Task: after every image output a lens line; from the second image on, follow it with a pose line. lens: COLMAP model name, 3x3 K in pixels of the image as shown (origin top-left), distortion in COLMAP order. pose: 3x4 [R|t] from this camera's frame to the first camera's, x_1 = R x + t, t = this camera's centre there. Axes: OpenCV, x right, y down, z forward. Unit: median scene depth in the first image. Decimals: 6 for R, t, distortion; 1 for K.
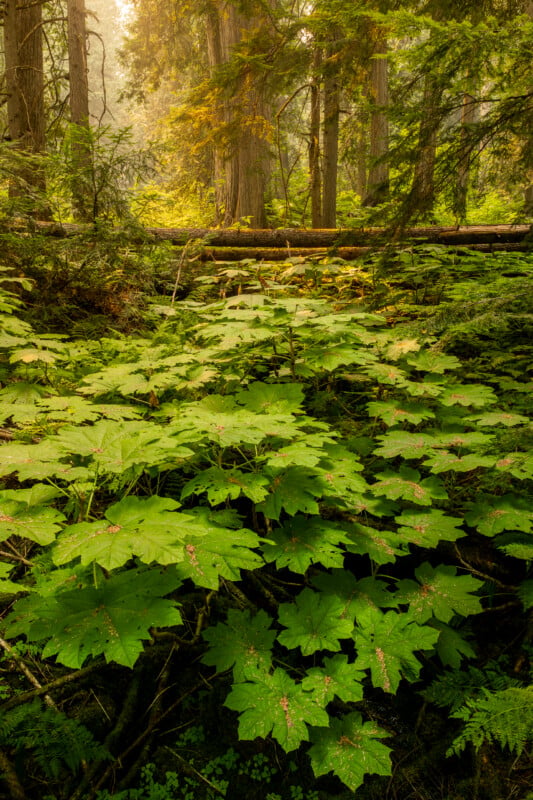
lens RADIAL K [[582.4, 0, 268.1], [0, 582.4, 399.7], [0, 0, 1]] dist [-0.030897, -0.004446]
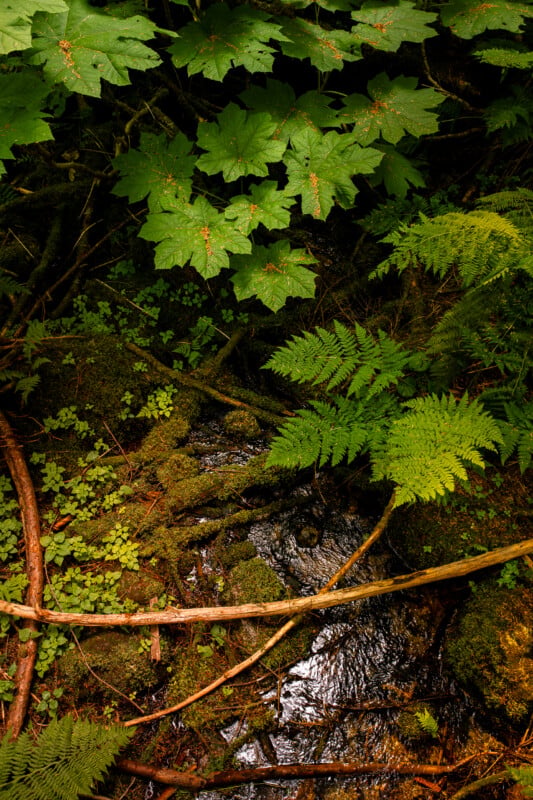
lens RADIAL K [[582.4, 0, 265.5], [0, 582.4, 398.8], [0, 0, 1]] dist [-0.030897, -0.004446]
pose [[0.998820, -0.035295, 0.033369, 0.075238], [0.003488, 0.737356, 0.675496, 0.083160], [-0.048447, -0.674582, 0.736609, 0.114497]]
